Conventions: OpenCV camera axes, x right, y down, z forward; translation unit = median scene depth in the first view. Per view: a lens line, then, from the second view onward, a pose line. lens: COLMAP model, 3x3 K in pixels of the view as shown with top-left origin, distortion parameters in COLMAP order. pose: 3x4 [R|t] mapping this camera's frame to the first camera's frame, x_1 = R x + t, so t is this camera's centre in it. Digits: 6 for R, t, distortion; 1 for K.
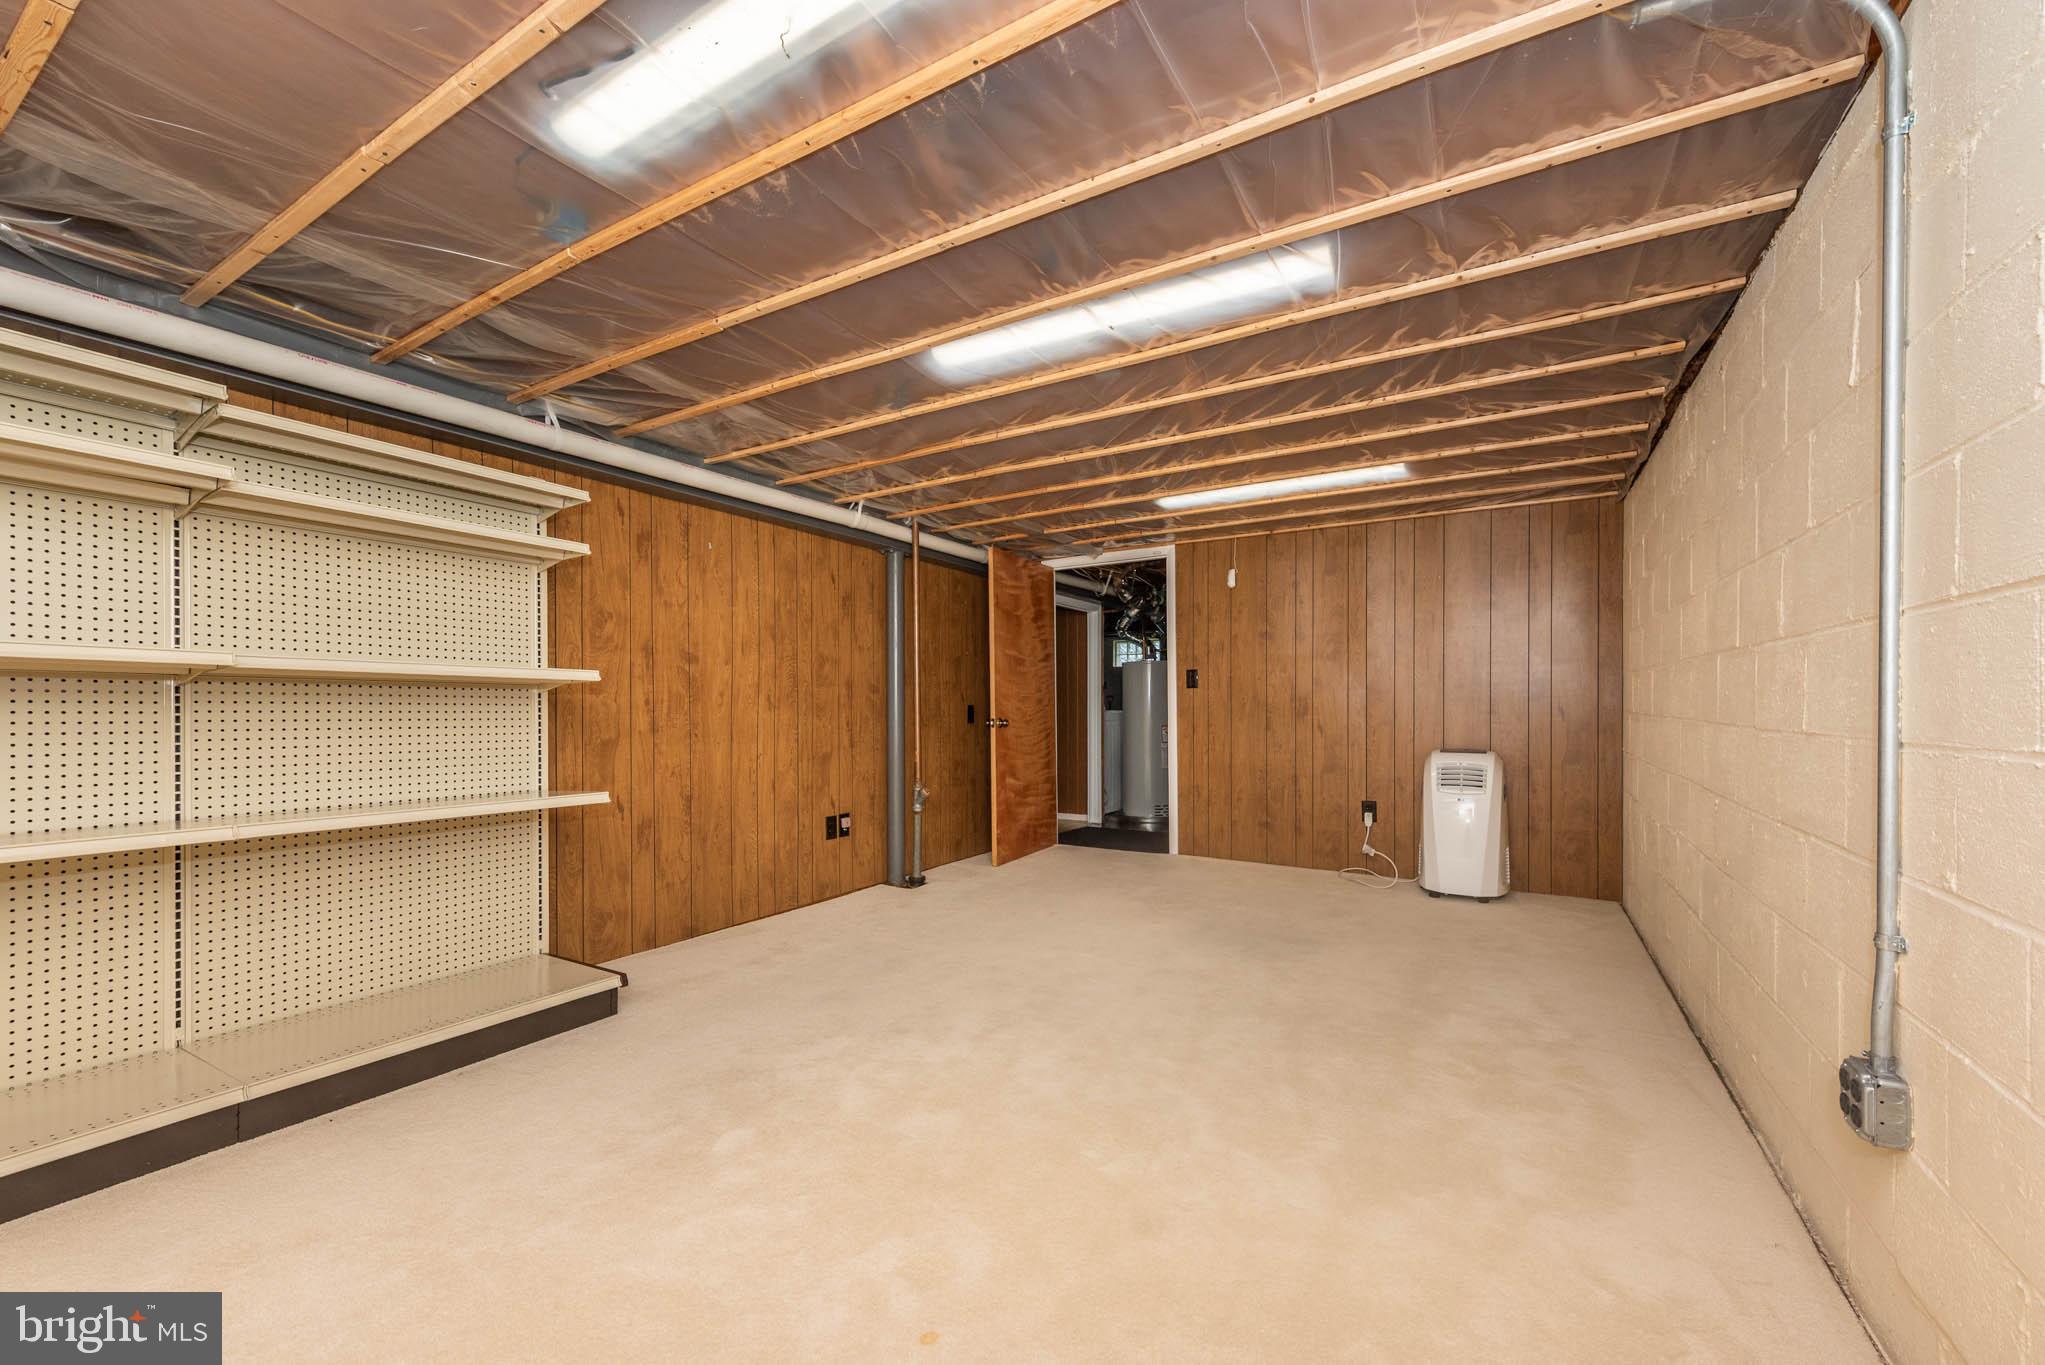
lens RADIAL K [[810.7, 0, 1009.7], [0, 810.7, 682.6], [0, 0, 1]] dist [0.001119, -0.000141]
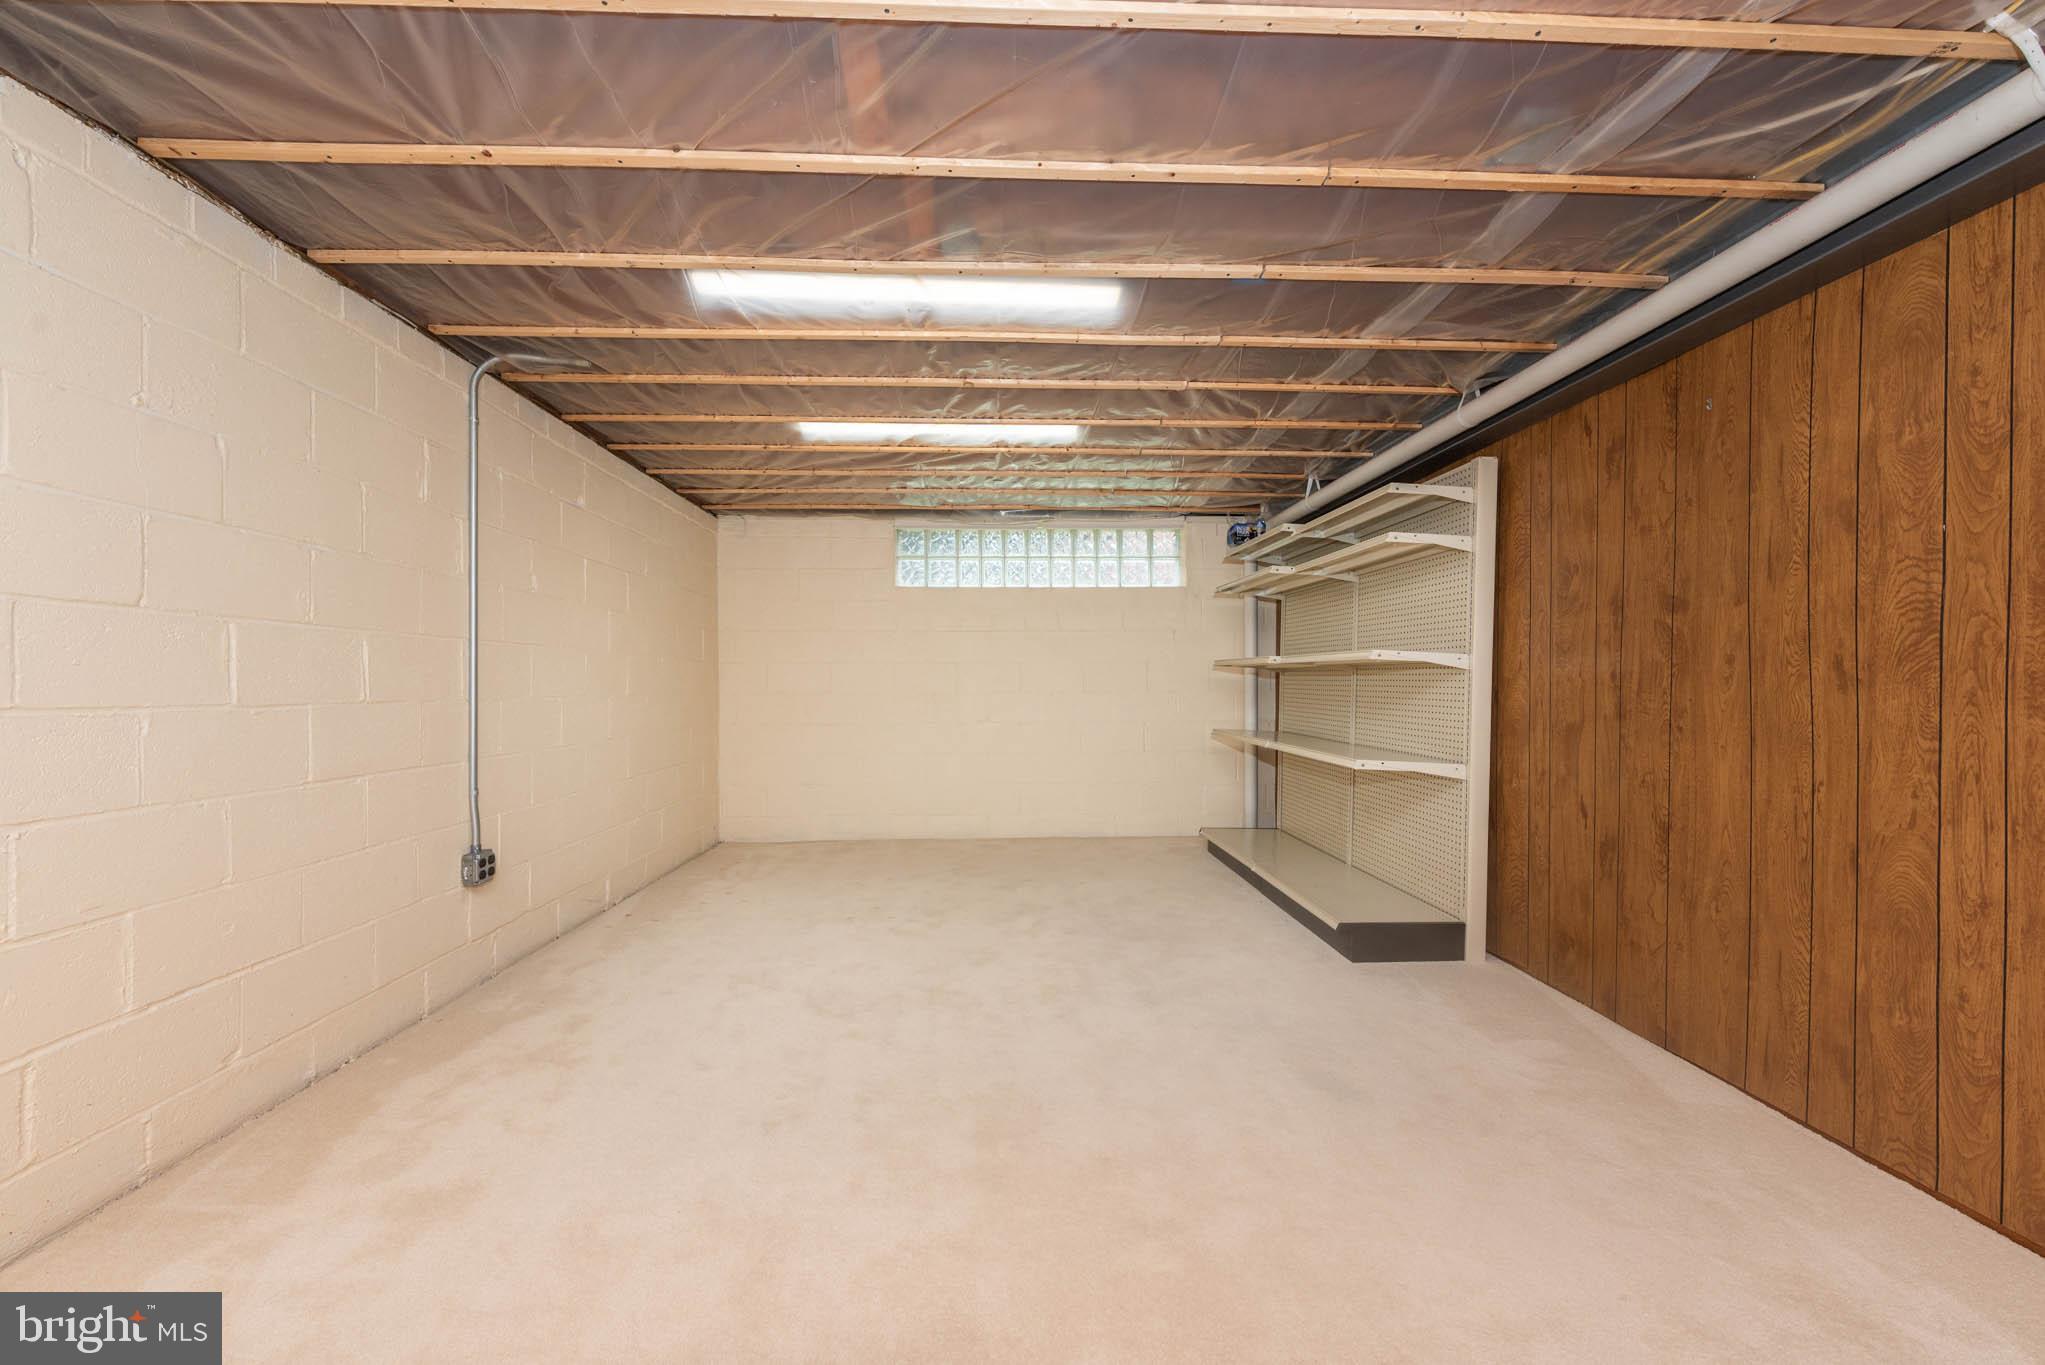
lens RADIAL K [[810.7, 0, 1009.7], [0, 810.7, 682.6], [0, 0, 1]] dist [0.001119, -0.000141]
pose [[-0.830625, -0.009544, -0.556750, 0.378020], [0.005891, 0.999646, -0.025926, 0.043176], [0.556801, -0.024815, -0.830275, 1.231626]]
